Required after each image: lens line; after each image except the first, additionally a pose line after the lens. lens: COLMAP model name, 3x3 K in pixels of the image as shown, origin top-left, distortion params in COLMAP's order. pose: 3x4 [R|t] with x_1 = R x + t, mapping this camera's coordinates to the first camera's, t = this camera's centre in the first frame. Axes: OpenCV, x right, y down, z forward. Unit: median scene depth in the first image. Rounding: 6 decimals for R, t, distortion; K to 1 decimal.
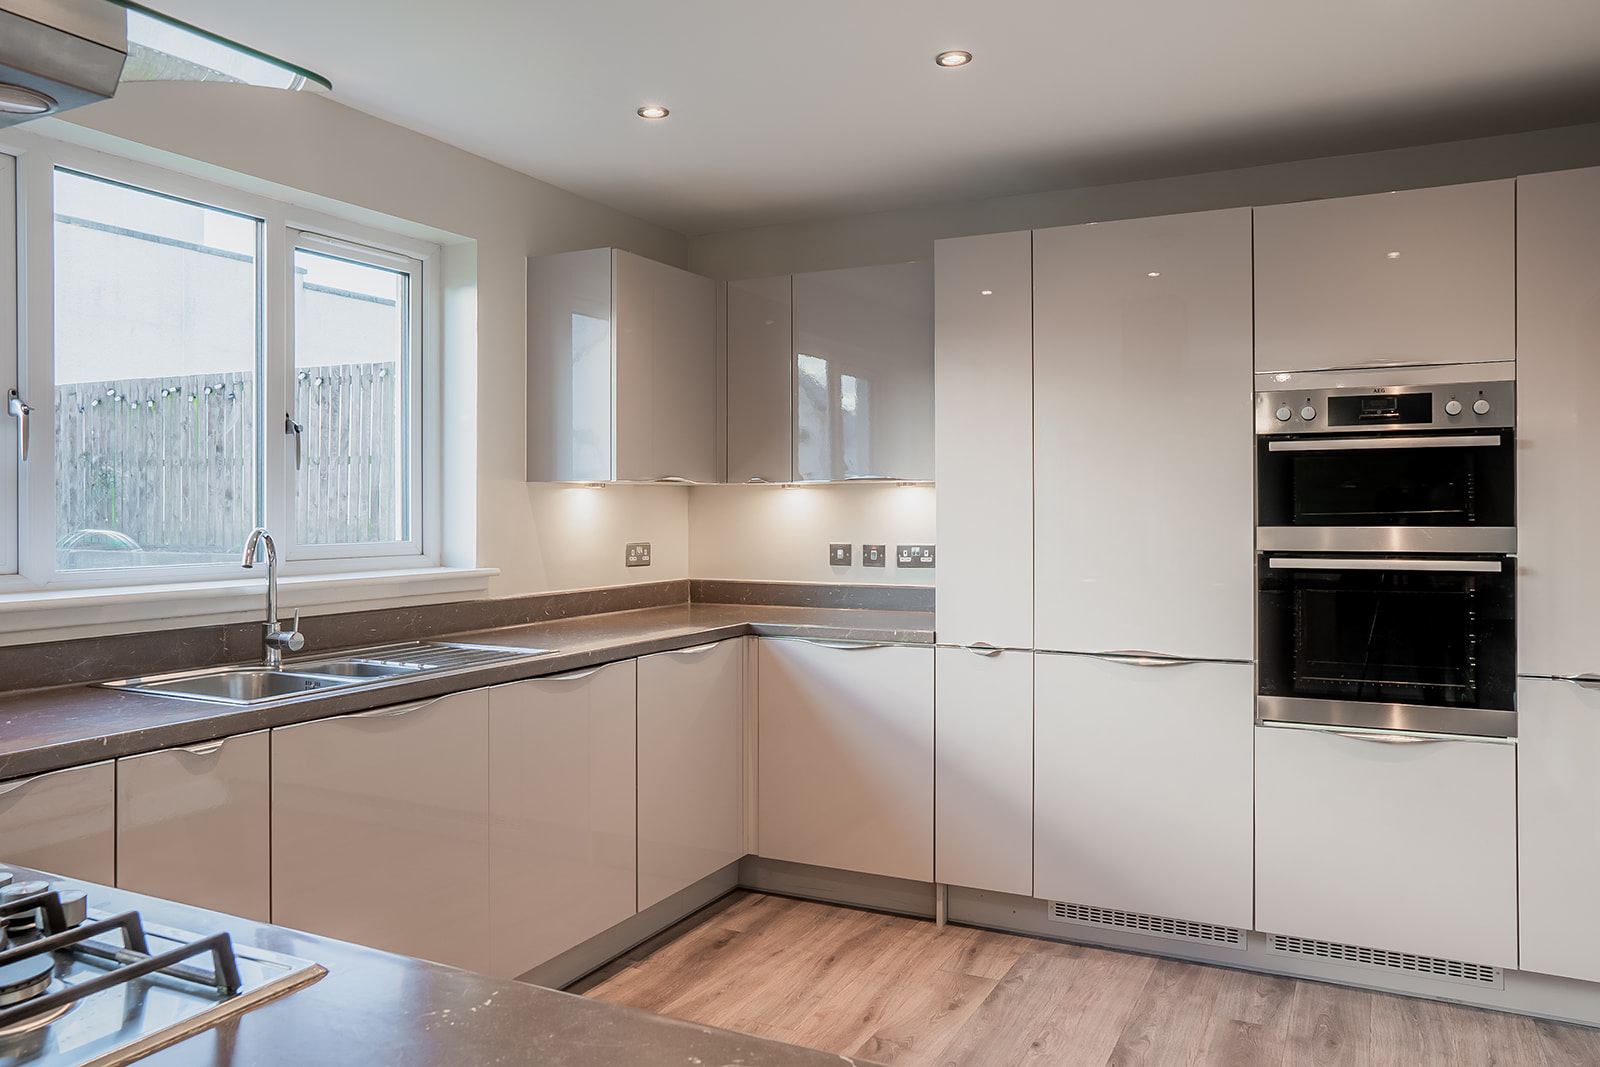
lens RADIAL K [[1220.2, 0, 778.3], [0, 1220.2, 511.1], [0, 0, 1]] dist [-0.004612, 0.000315]
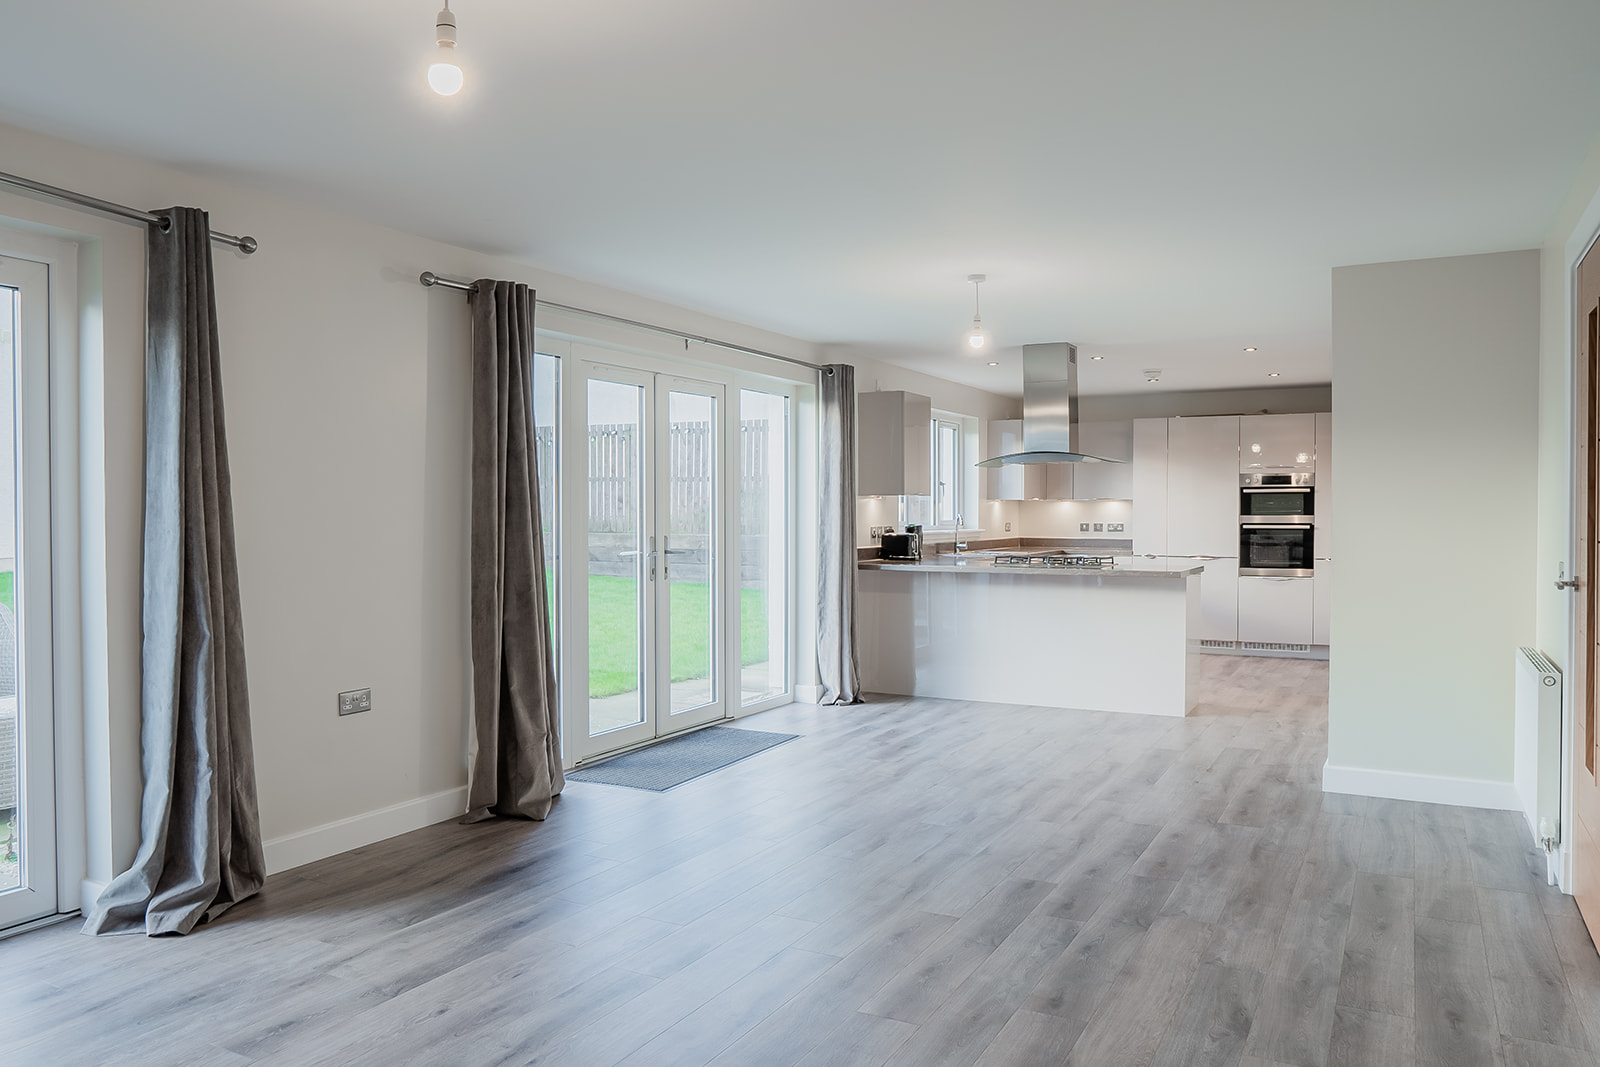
lens RADIAL K [[1168.8, 0, 800.0], [0, 1168.8, 533.5], [0, 0, 1]] dist [-0.056914, 0.110136]
pose [[0.999897, 0.002596, -0.014119, -0.635314], [-0.002325, 0.999813, 0.019184, 0.003315], [0.014166, -0.019149, 0.999716, -1.826297]]
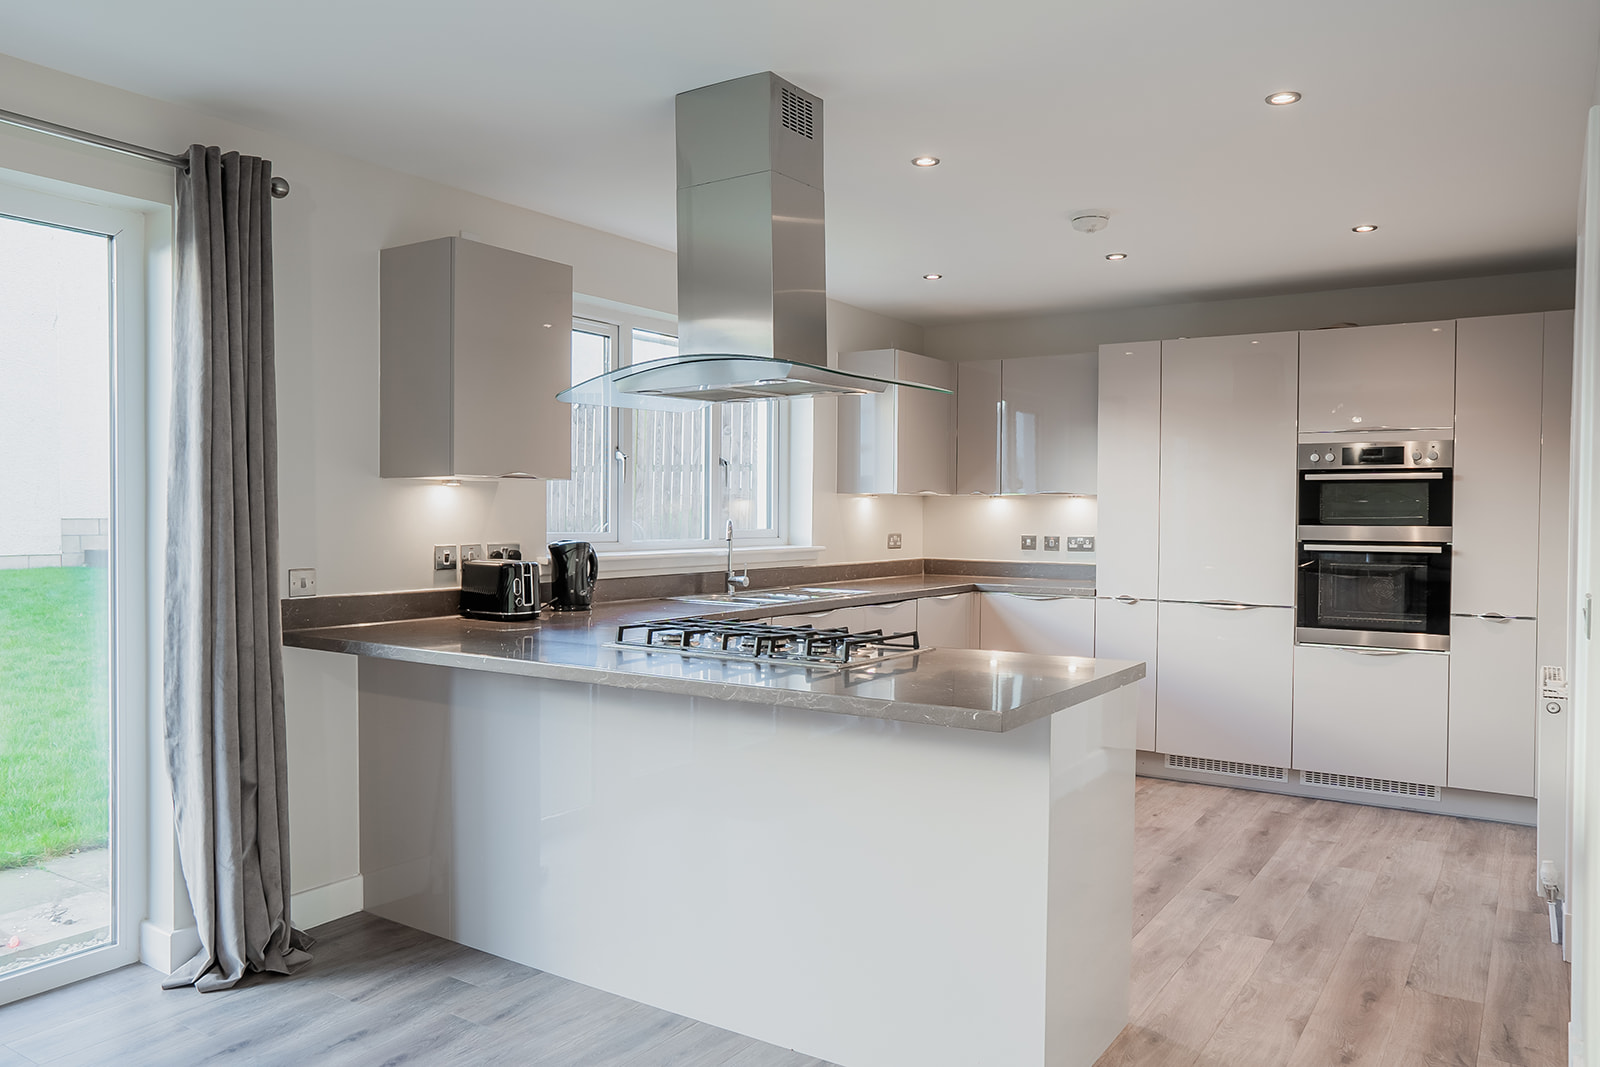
lens RADIAL K [[1186.9, 0, 772.4], [0, 1186.9, 539.3], [0, 0, 1]] dist [0.001668, 0.003573]
pose [[0.992948, 0.011505, -0.117987, -0.109964], [-0.008801, 0.999687, 0.023409, 0.000158], [0.118220, -0.022205, 0.992739, -0.599098]]
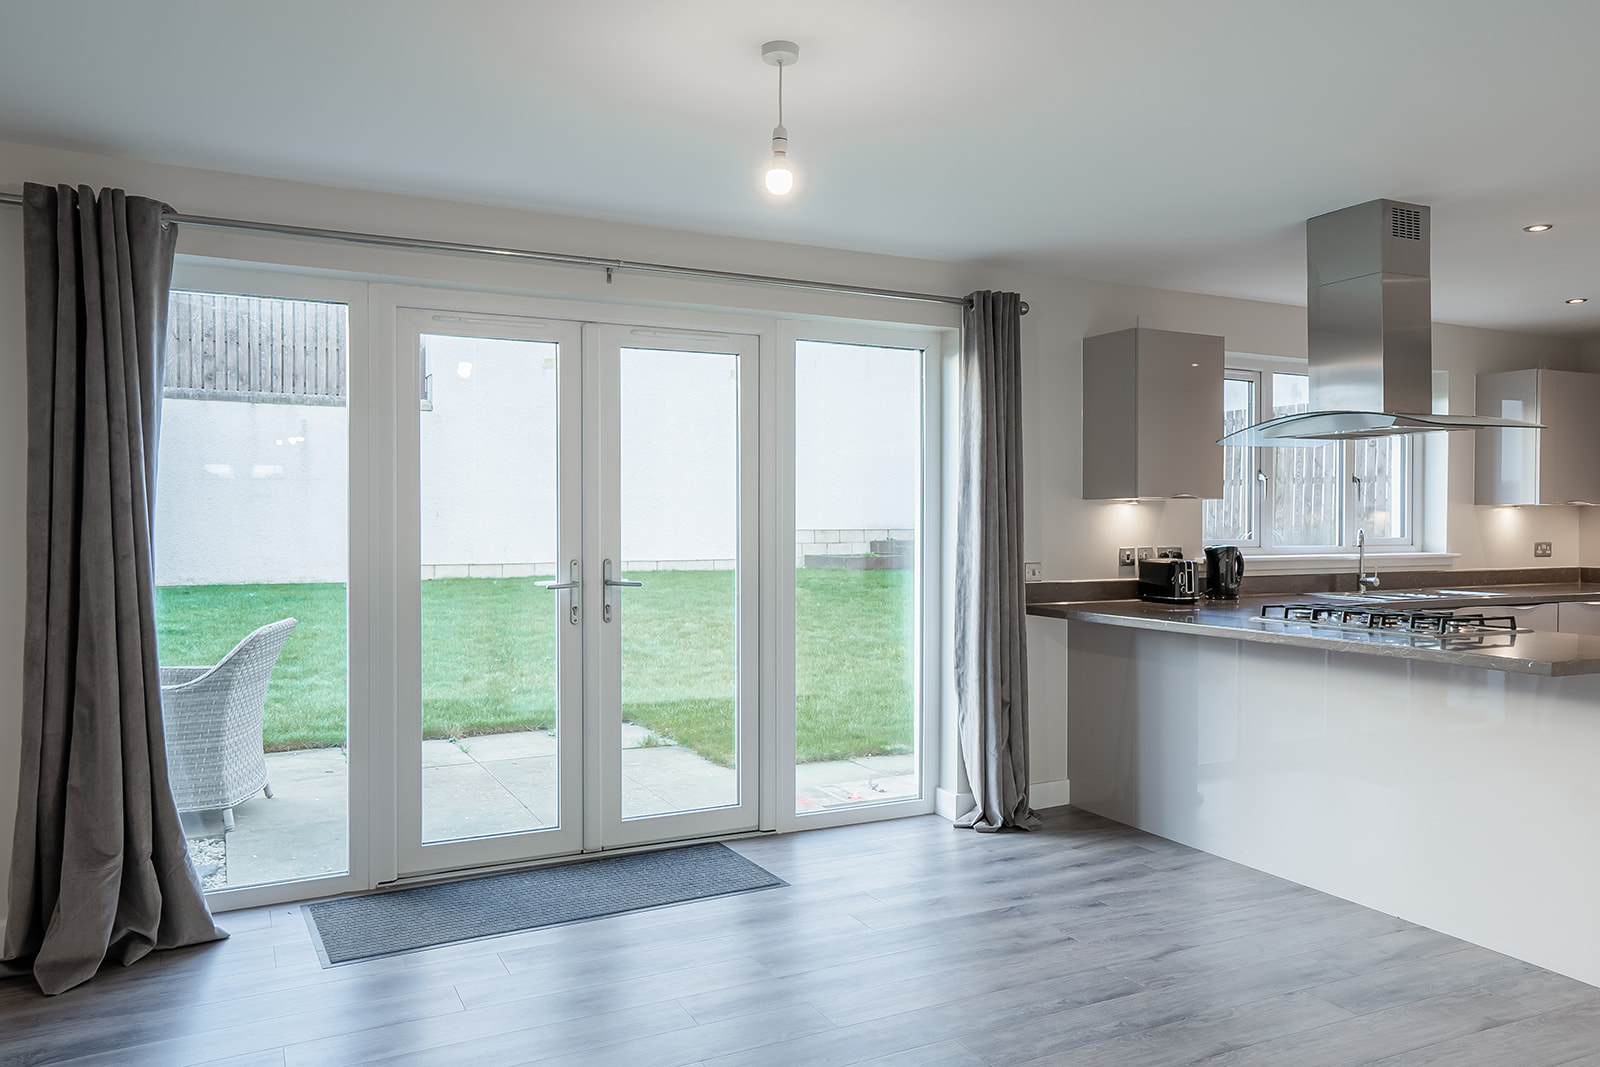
lens RADIAL K [[1168.8, 0, 800.0], [0, 1168.8, 533.5], [0, 0, 1]] dist [-0.056914, 0.110136]
pose [[0.812830, 0.009526, -0.582422, -0.022675], [-0.003130, 0.999923, 0.011986, -0.000374], [0.582492, -0.007920, 0.812798, -0.966211]]
